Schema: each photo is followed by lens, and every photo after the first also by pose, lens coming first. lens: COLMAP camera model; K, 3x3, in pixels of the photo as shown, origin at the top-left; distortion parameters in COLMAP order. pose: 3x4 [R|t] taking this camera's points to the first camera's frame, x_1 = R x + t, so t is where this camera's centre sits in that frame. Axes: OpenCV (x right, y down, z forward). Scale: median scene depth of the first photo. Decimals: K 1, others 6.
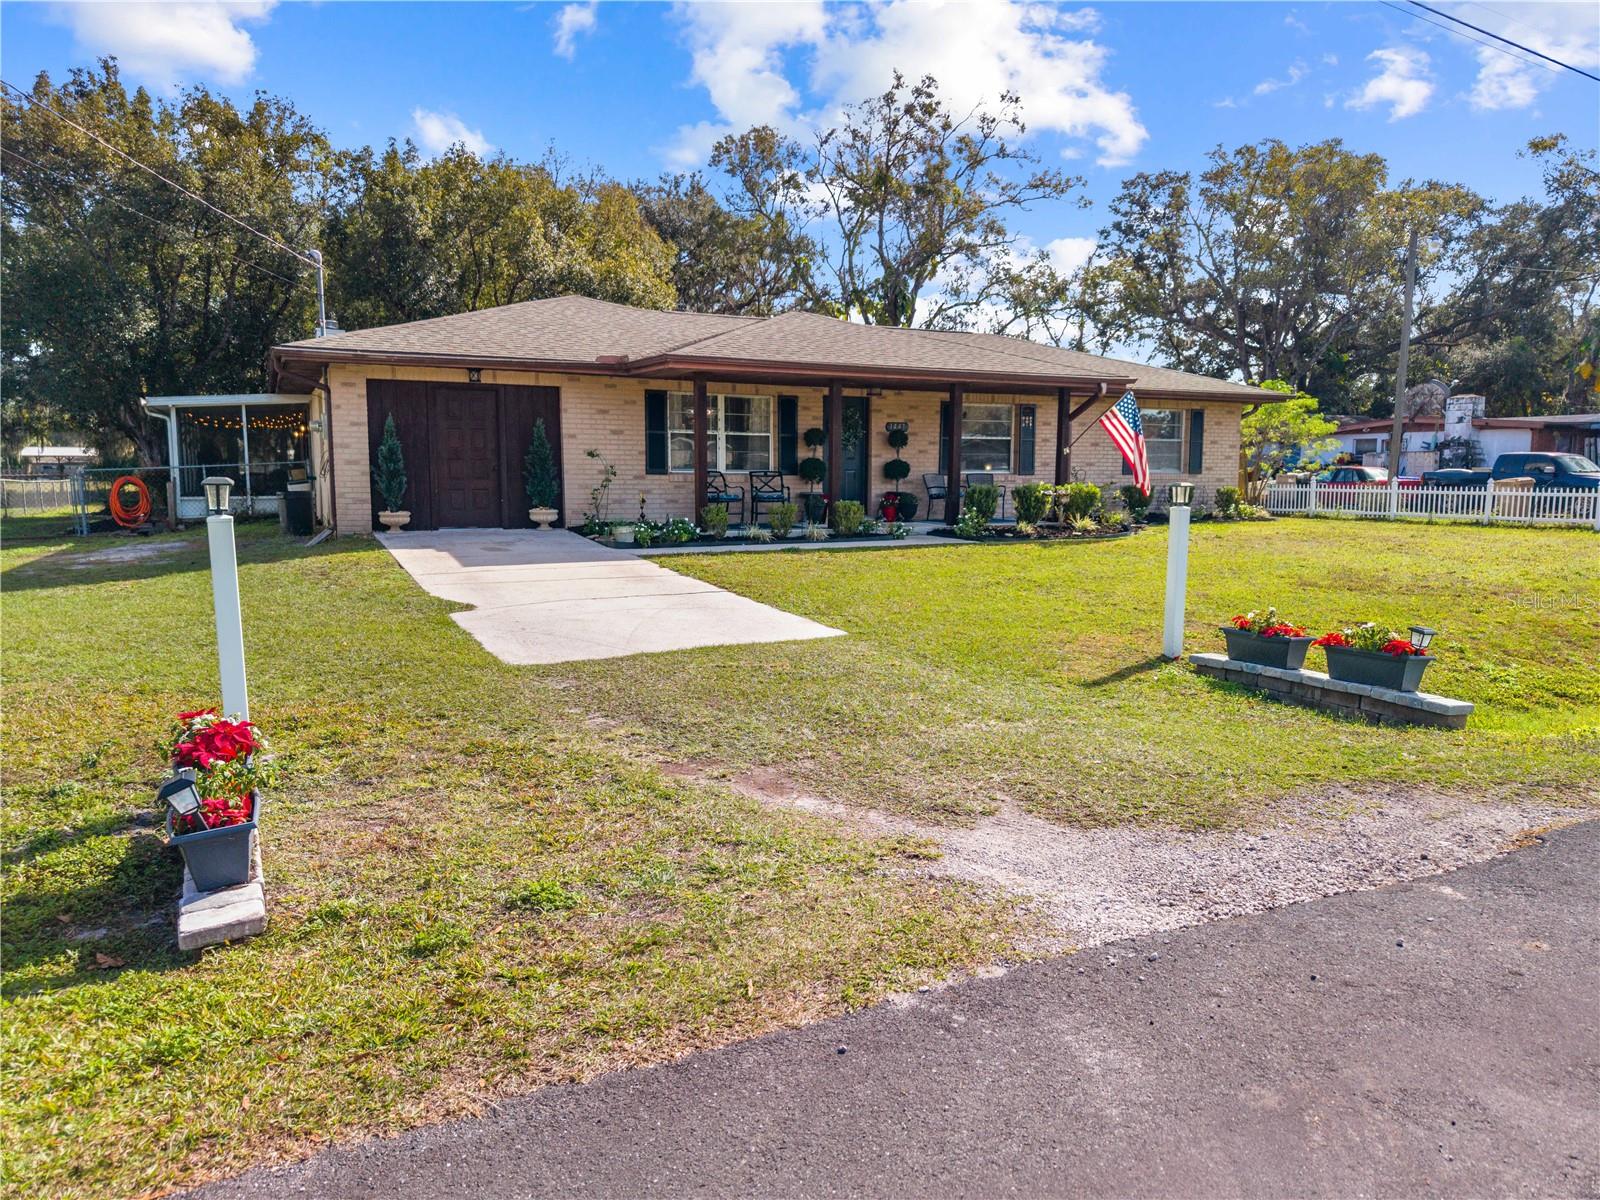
lens RADIAL K [[1063.6, 0, 798.2], [0, 1063.6, 594.6], [0, 0, 1]] dist [0.026712, -0.029223]
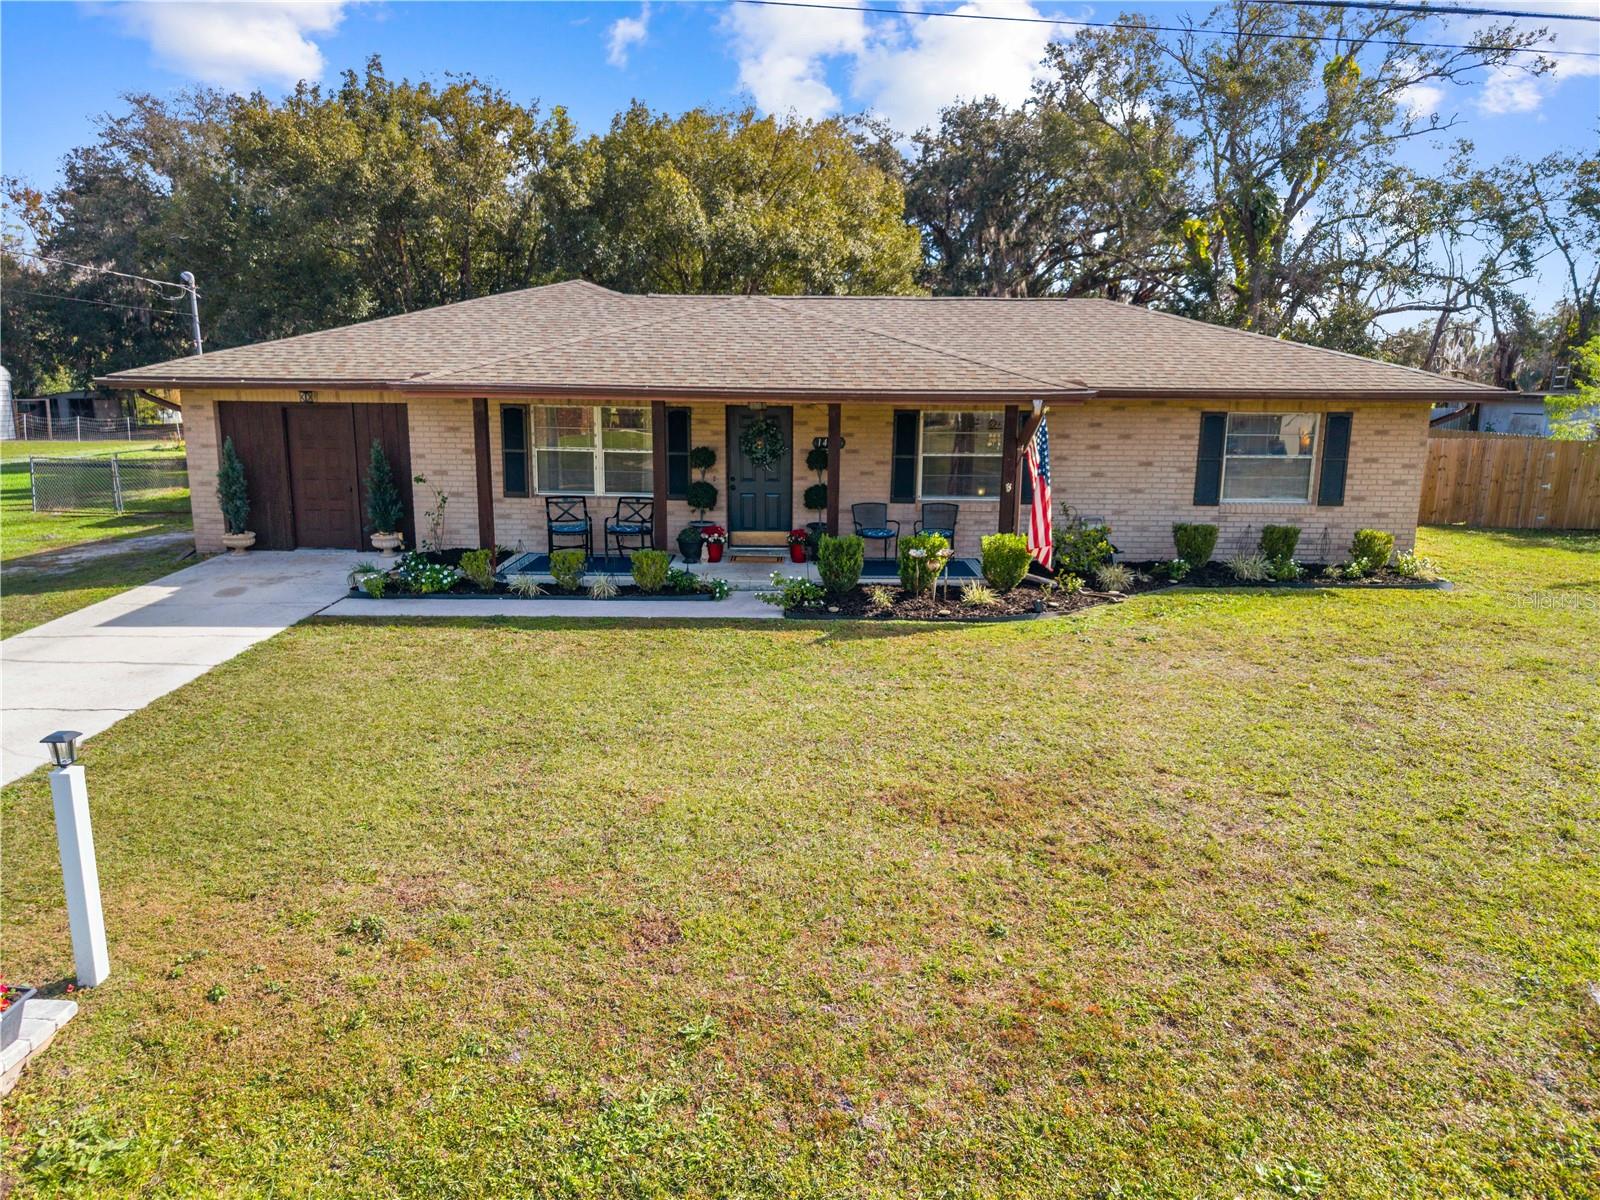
lens RADIAL K [[1063.6, 0, 797.0], [0, 1063.6, 601.8], [0, 0, 1]] dist [0.026712, -0.029223]
pose [[0.893147, 0.097587, -0.439051, 0.455686], [-0.060848, 0.993420, 0.097025, -0.119506], [0.445630, -0.059942, 0.893208, 0.271698]]
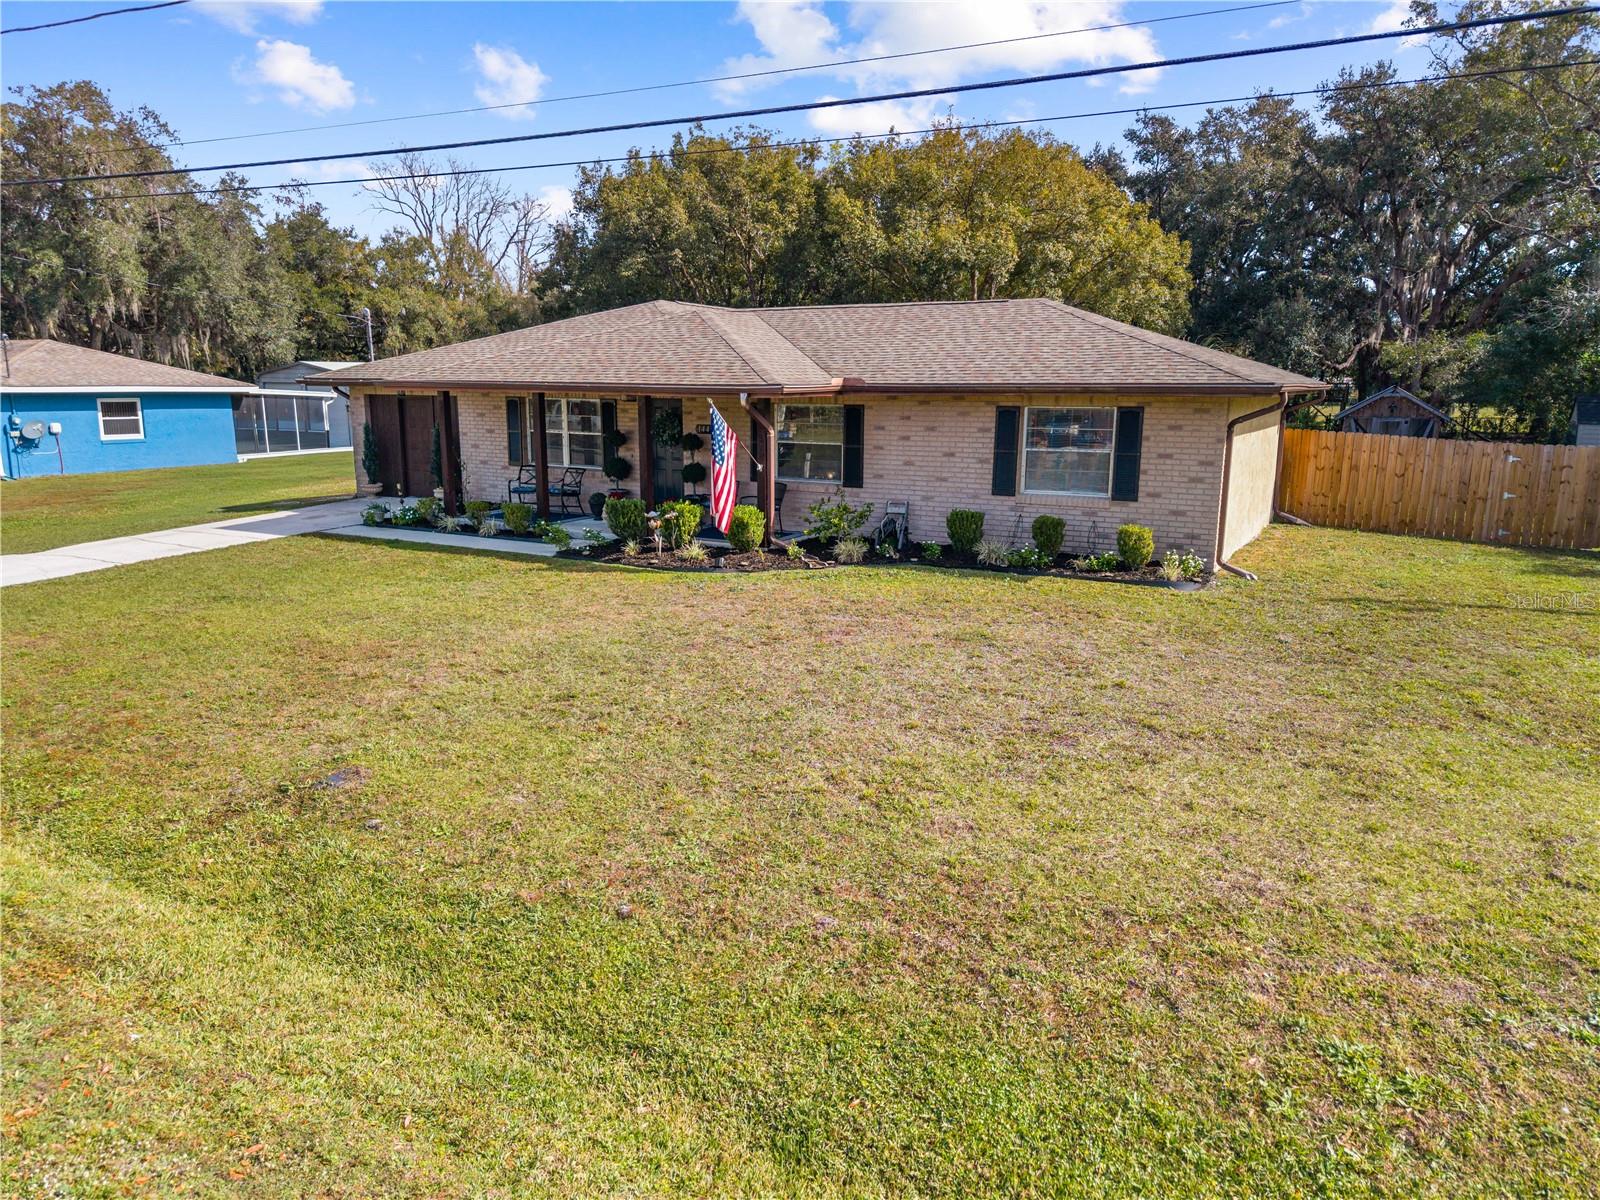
lens RADIAL K [[1063.6, 0, 807.6], [0, 1063.6, 607.8], [0, 0, 1]] dist [0.026712, -0.029223]
pose [[0.563237, 0.172917, -0.807999, 1.011804], [-0.101990, 0.984929, 0.139687, -0.147952], [0.819977, 0.003731, 0.572385, 0.534546]]
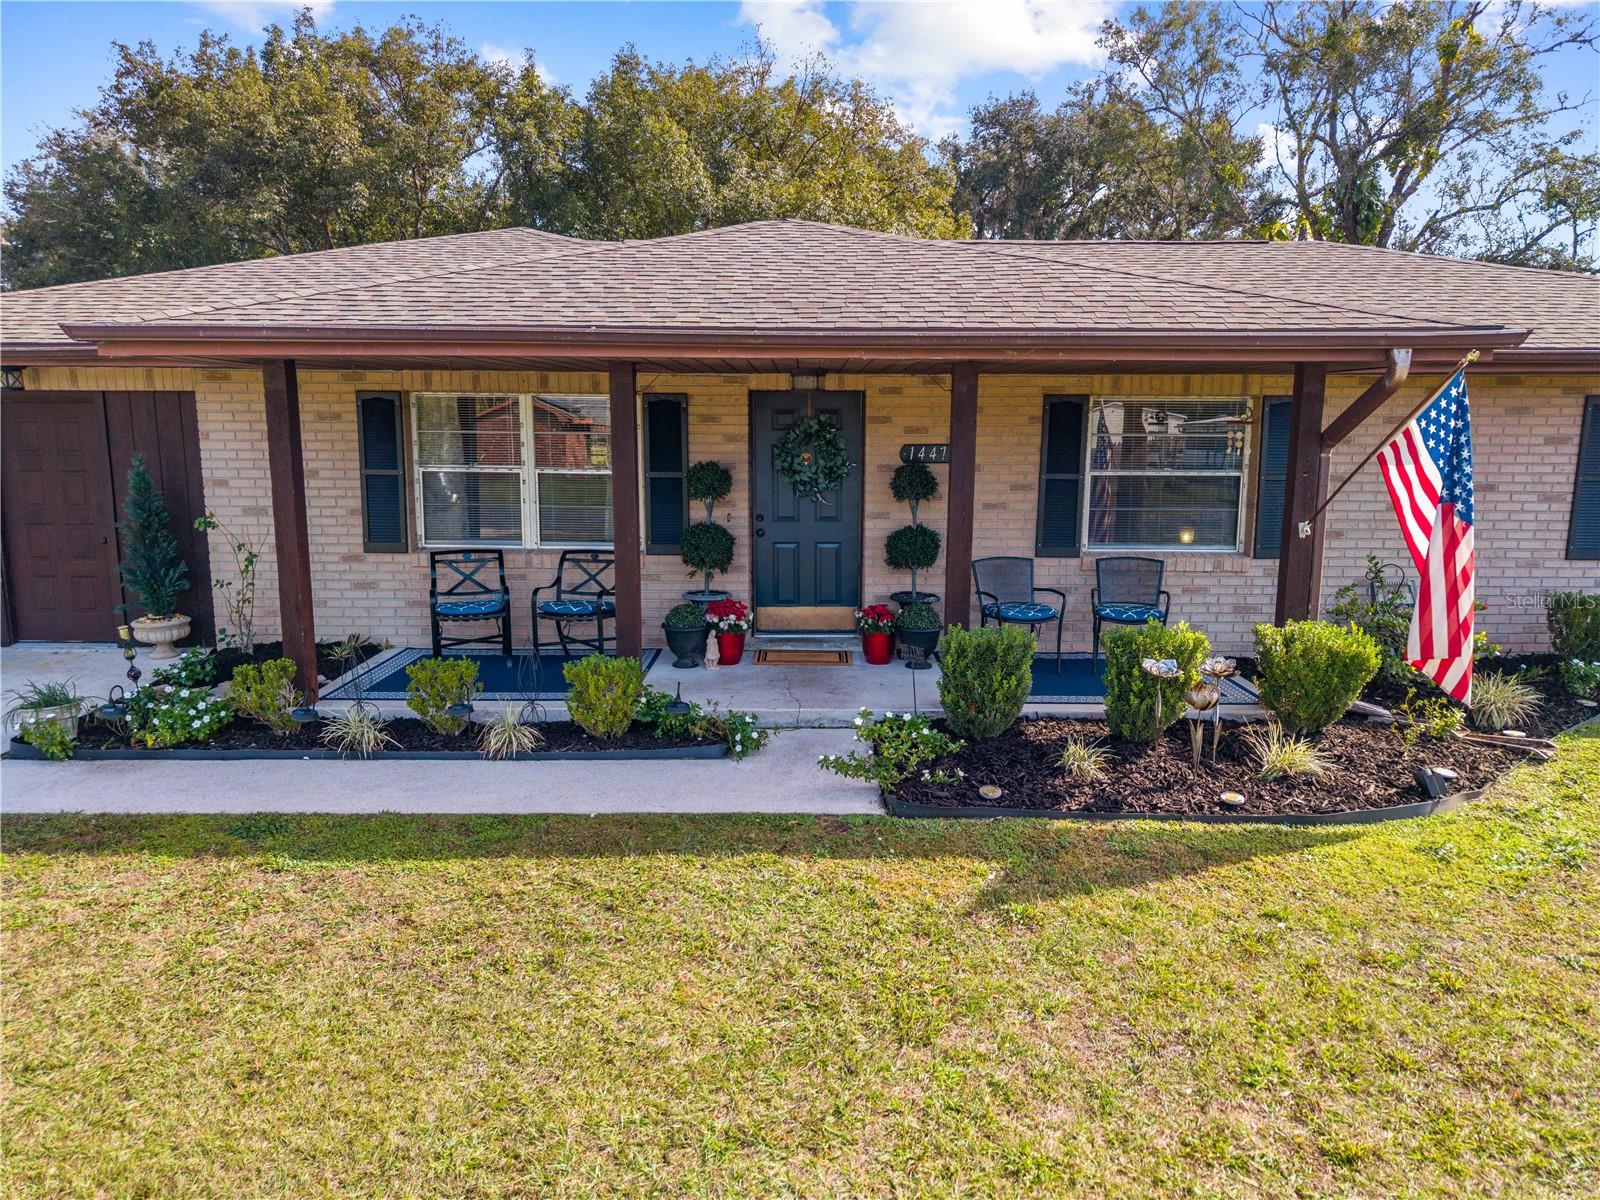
lens RADIAL K [[1063.6, 0, 794.4], [0, 1063.6, 594.0], [0, 0, 1]] dist [0.026712, -0.029223]
pose [[0.890489, 0.071296, -0.449384, 0.264279], [-0.054662, 0.997257, 0.049902, -0.121656], [0.451710, -0.019874, 0.891944, 0.582351]]
